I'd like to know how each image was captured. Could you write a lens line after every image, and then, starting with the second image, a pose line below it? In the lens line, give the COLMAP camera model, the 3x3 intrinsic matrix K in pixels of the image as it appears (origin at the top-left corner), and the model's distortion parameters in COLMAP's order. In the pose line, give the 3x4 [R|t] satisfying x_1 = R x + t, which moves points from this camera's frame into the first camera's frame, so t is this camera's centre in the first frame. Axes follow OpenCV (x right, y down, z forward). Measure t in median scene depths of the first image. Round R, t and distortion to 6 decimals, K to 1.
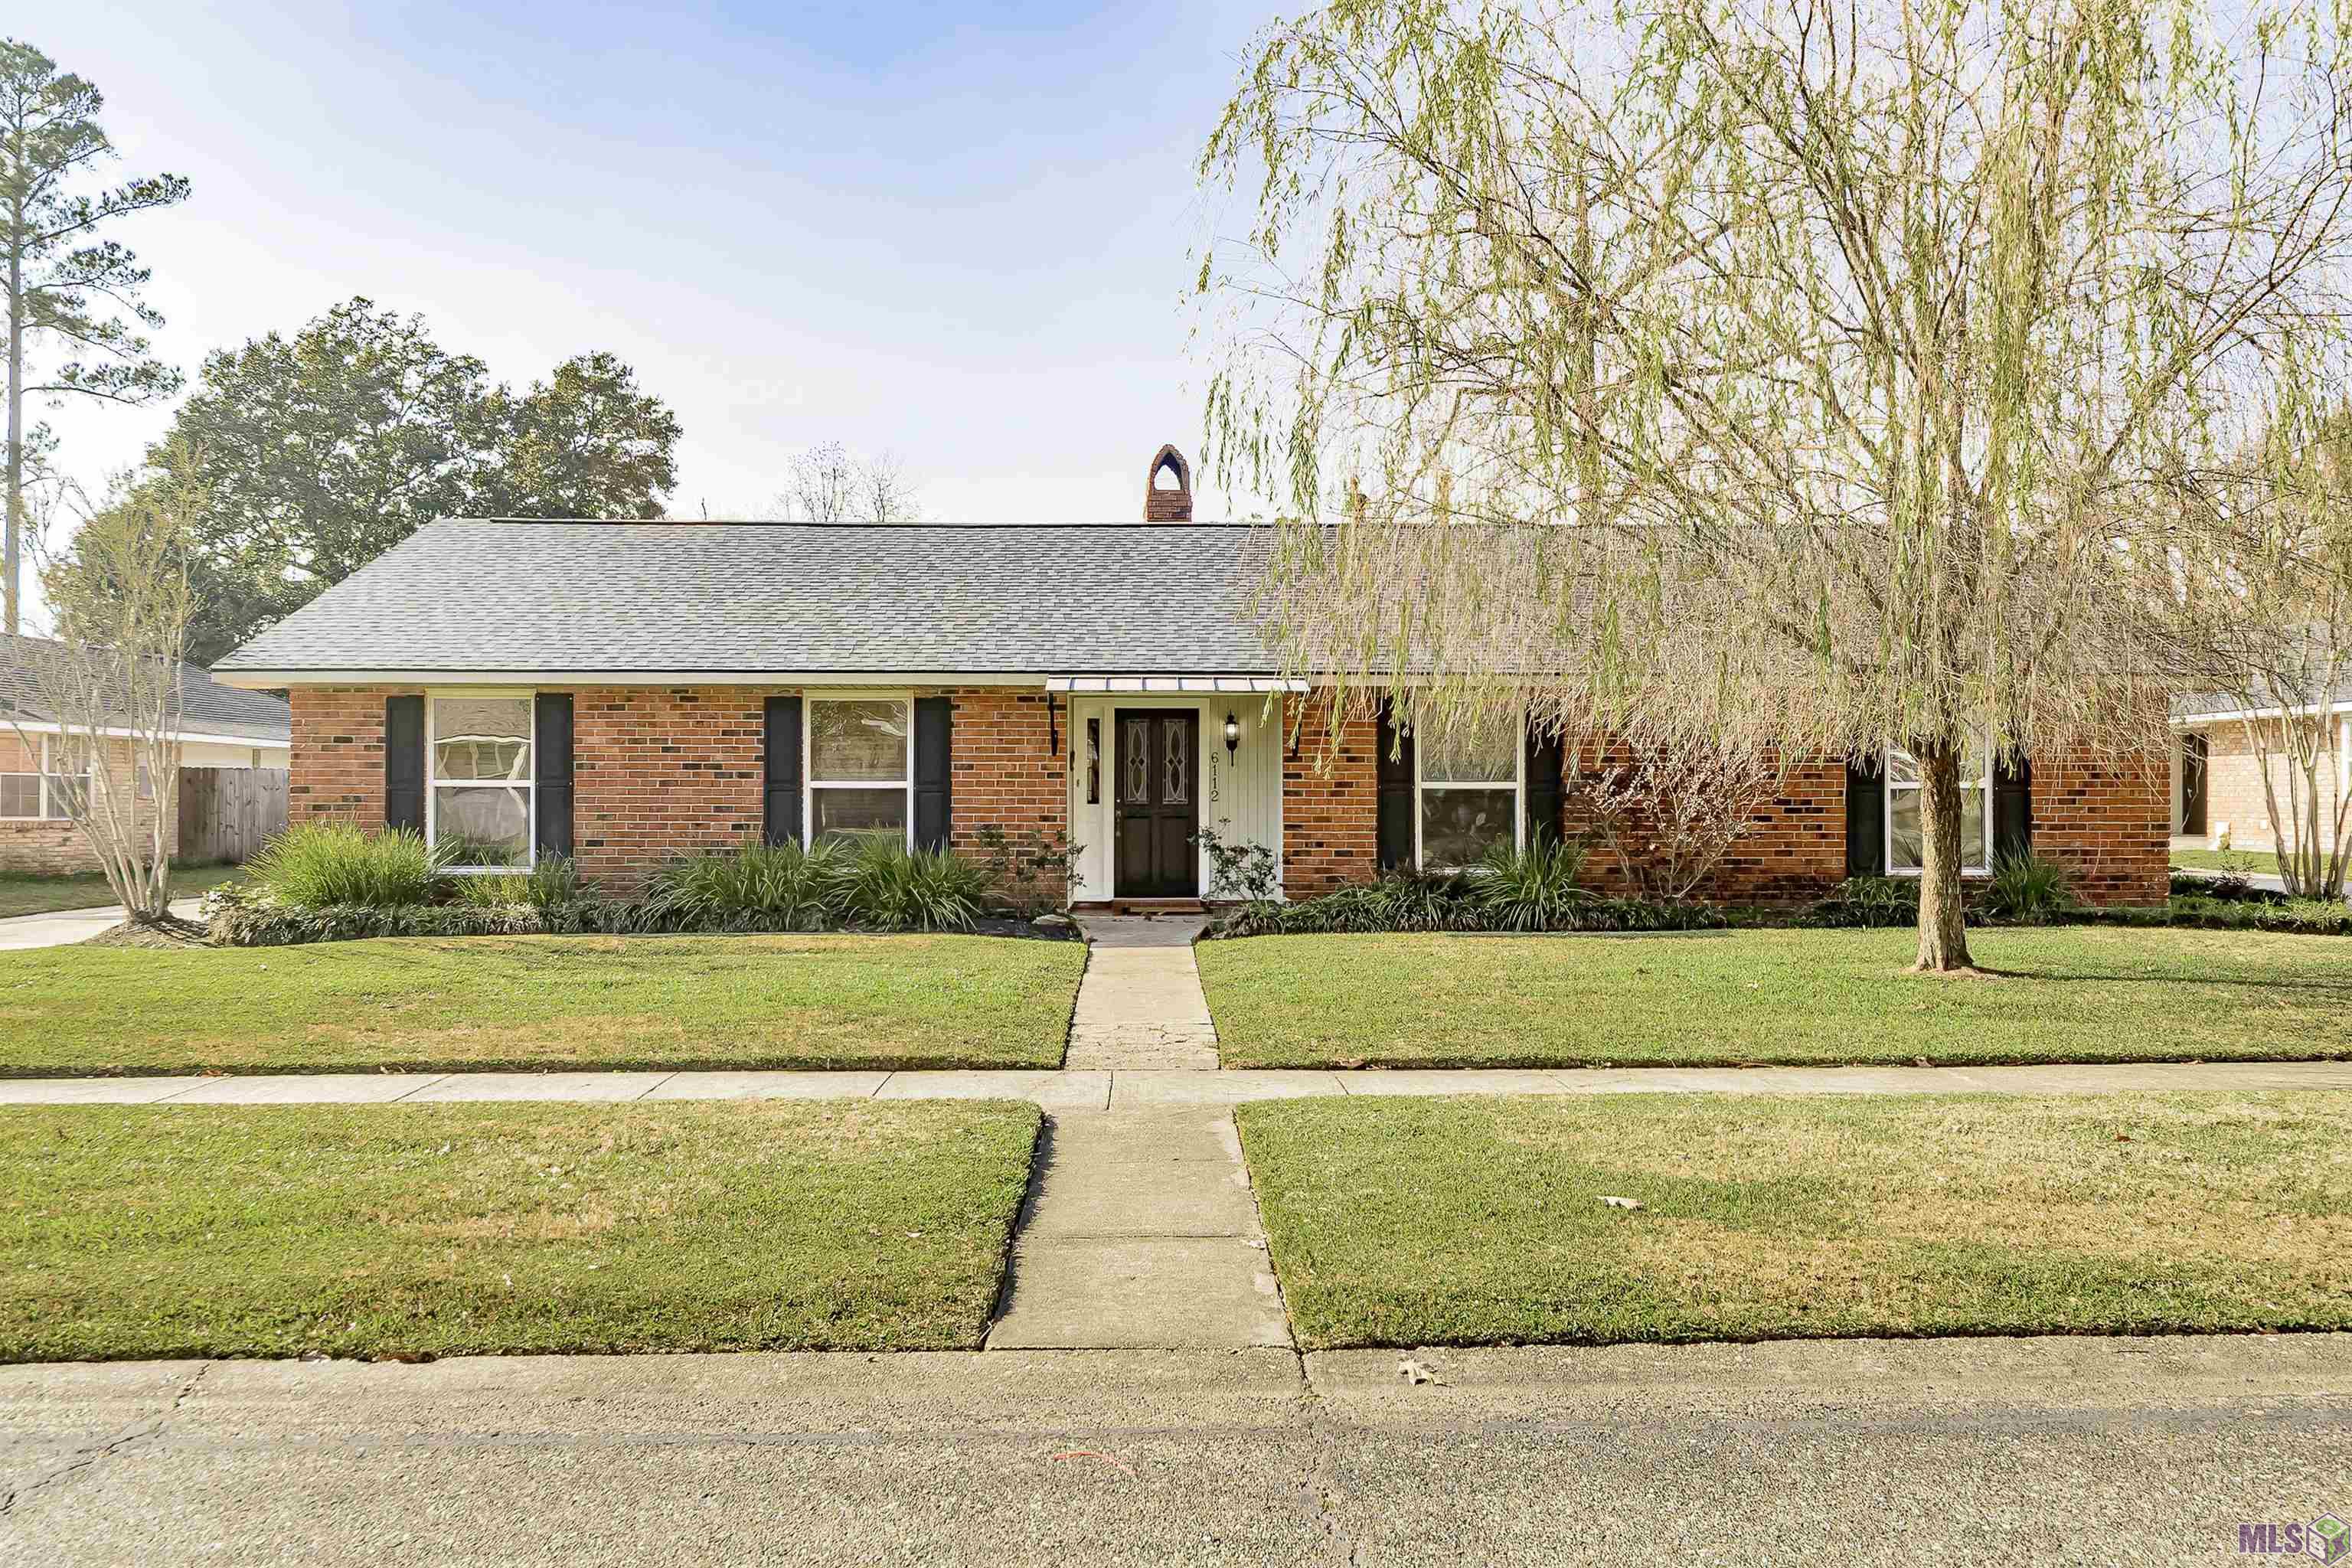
lens RADIAL K [[1775.5, 0, 1174.9], [0, 1775.5, 784.3], [0, 0, 1]] dist [-0.004781, 0.000529]
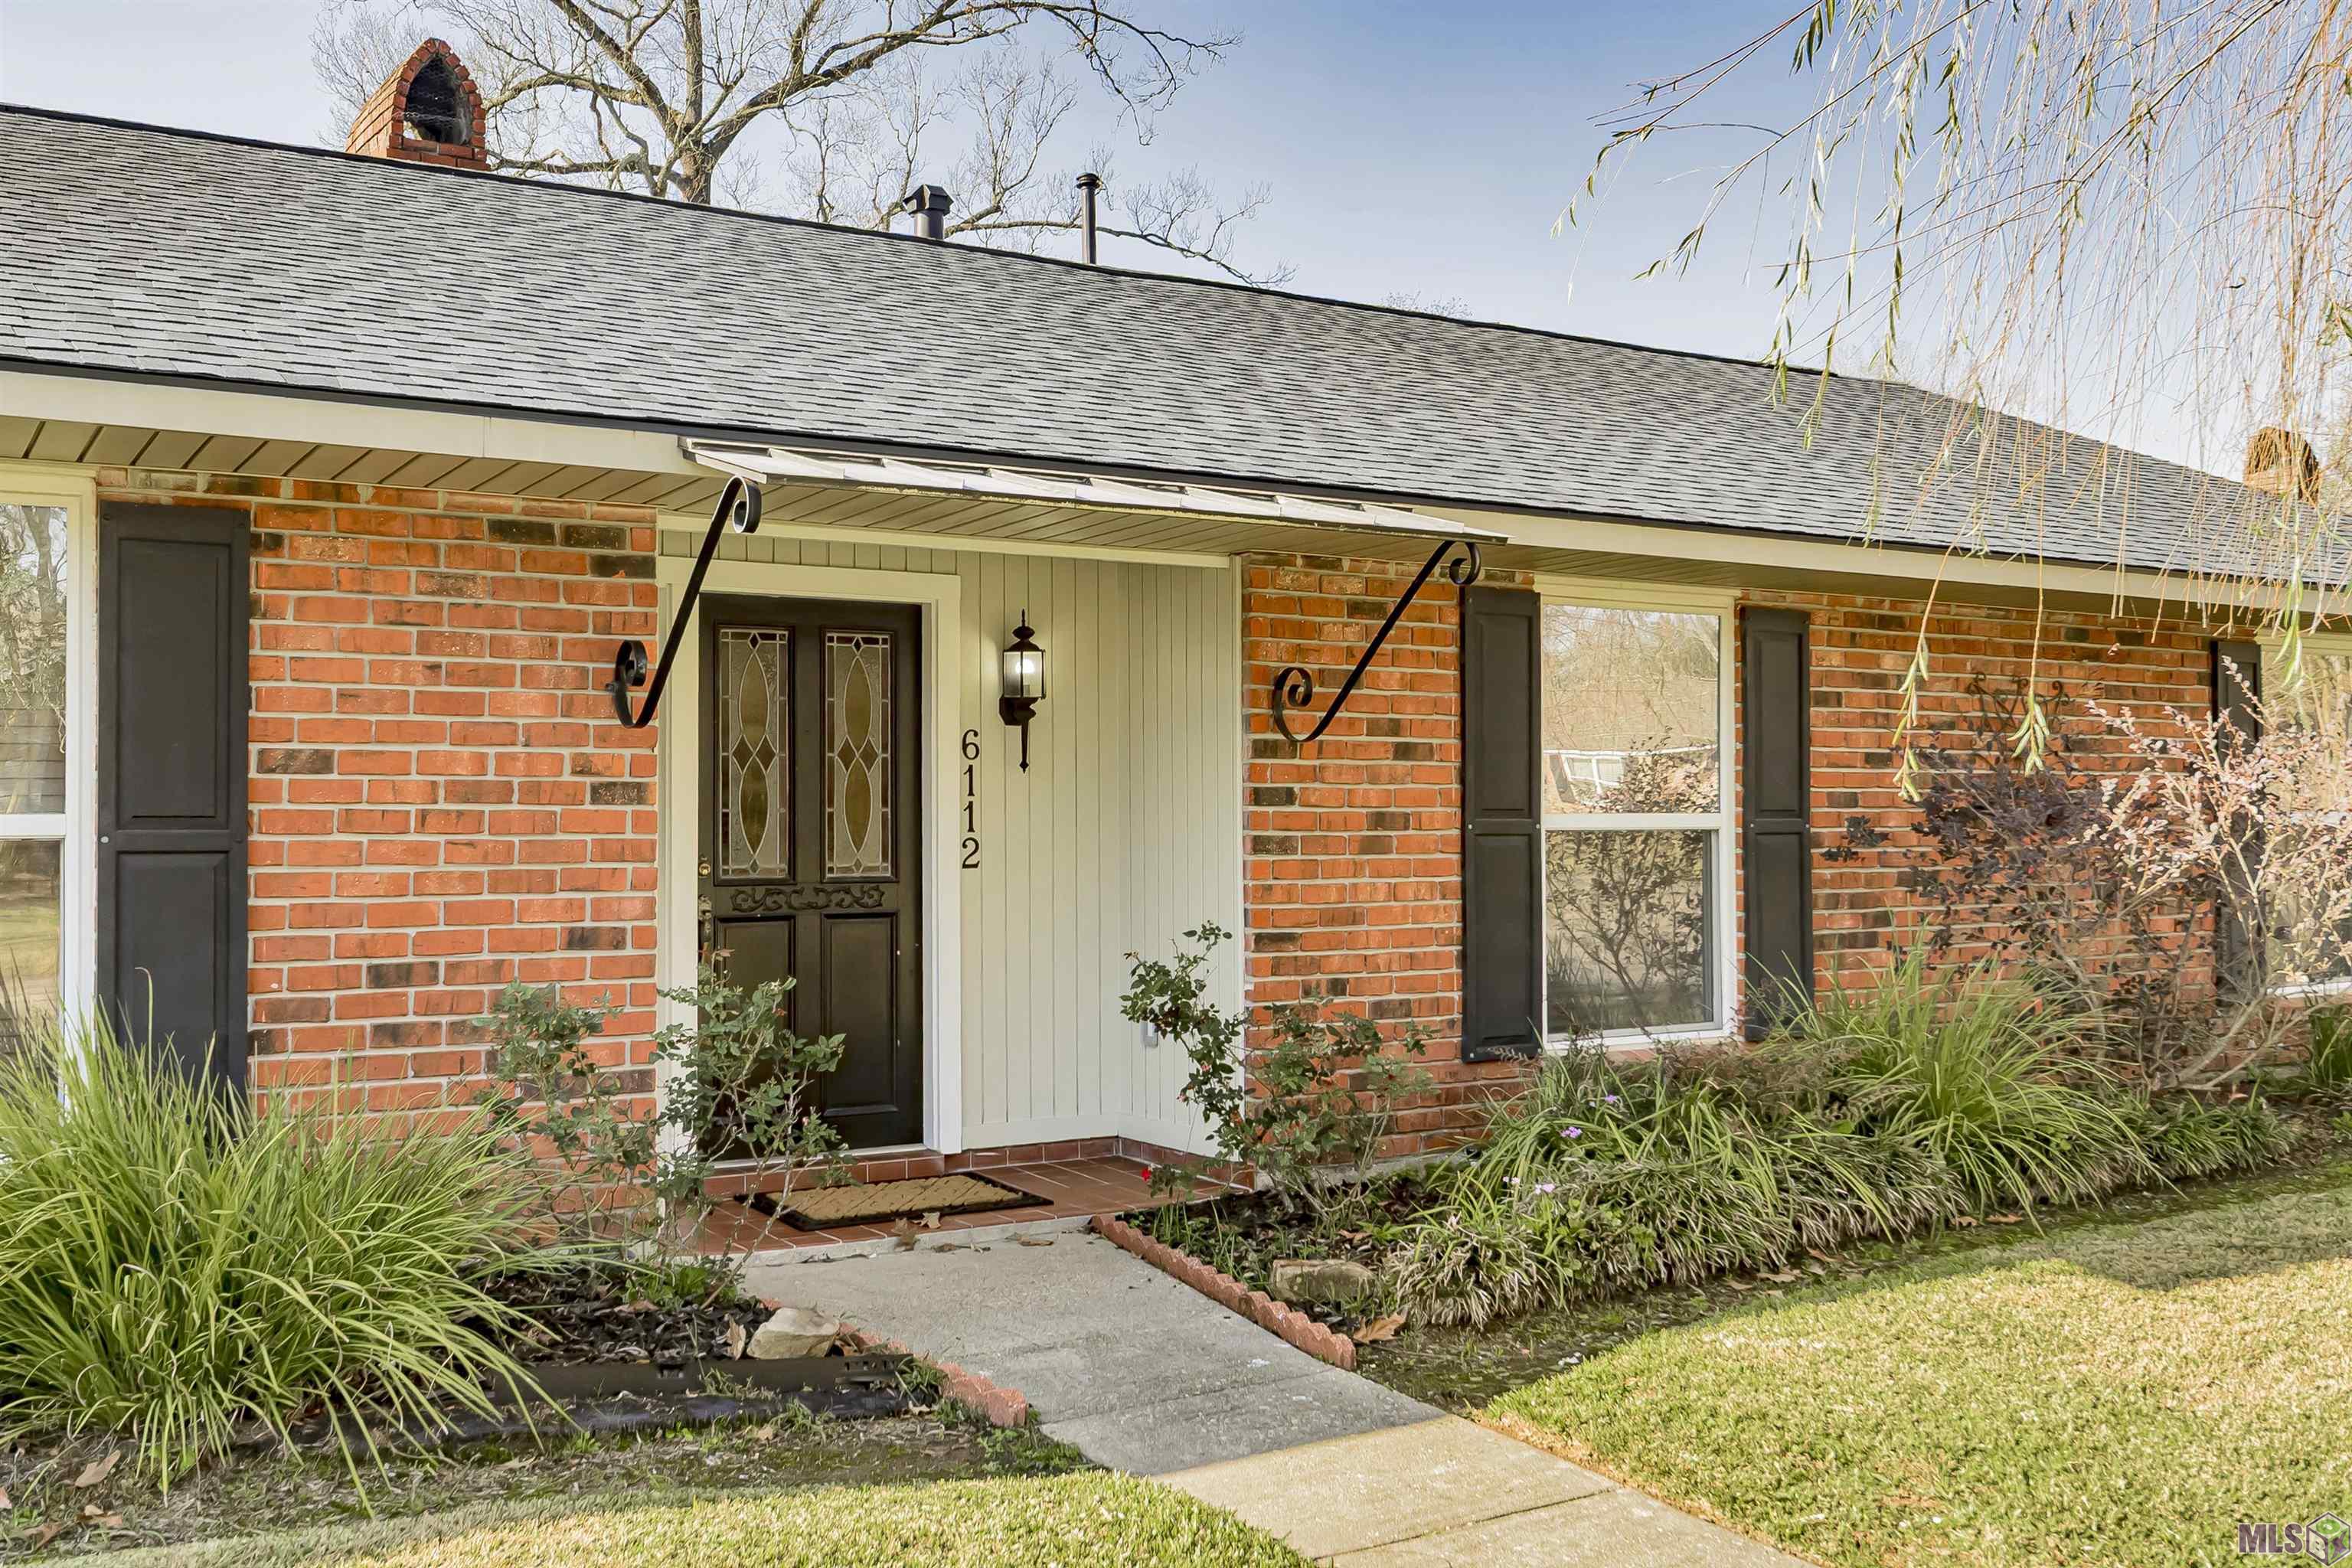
lens RADIAL K [[2182.6, 0, 1167.4], [0, 2182.6, 777.9], [0, 0, 1]] dist [0.000123, 0.000000]
pose [[0.864346, 0.006331, 0.502858, -0.173079], [0.003386, 0.999825, -0.018407, -0.000520], [-0.502886, 0.017613, 0.864173, 0.640622]]
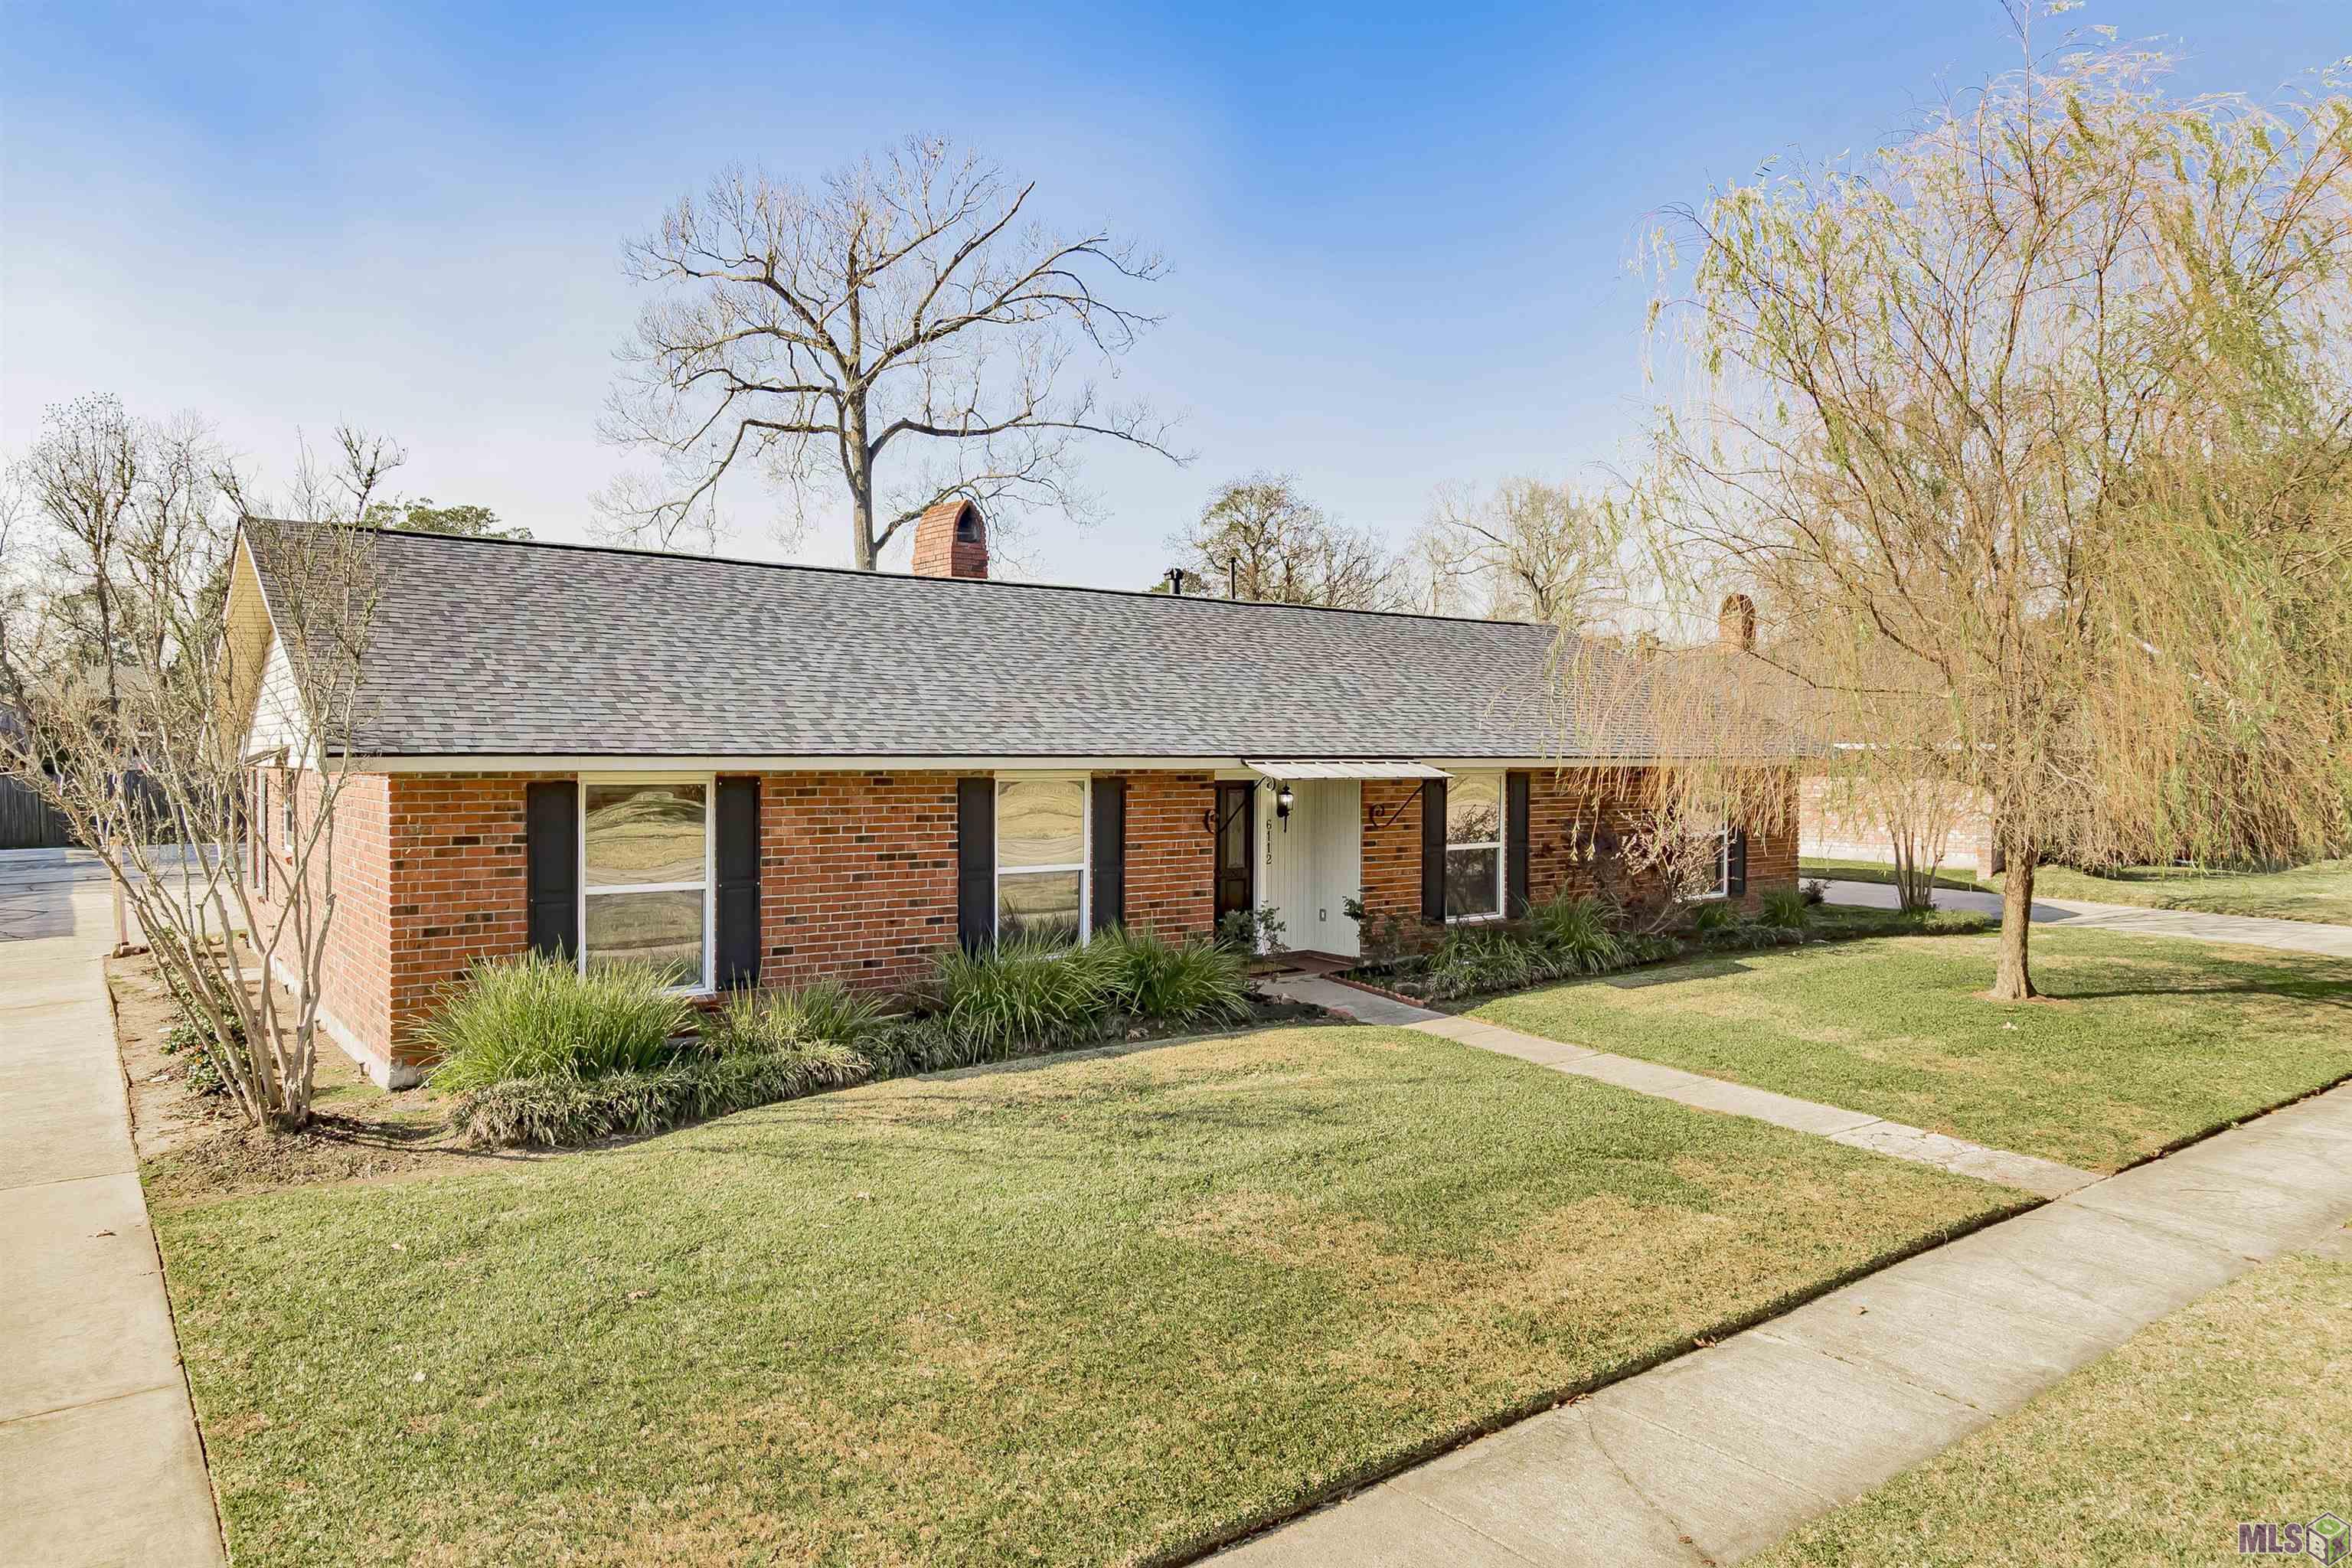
lens RADIAL K [[1430.1, 0, 1173.4], [0, 1430.1, 784.0], [0, 0, 1]] dist [-0.009493, -0.000102]
pose [[0.822408, -0.009694, 0.568815, -0.562058], [-0.005639, 0.999667, 0.025189, -0.065831], [-0.568870, -0.023923, 0.822080, 0.325034]]
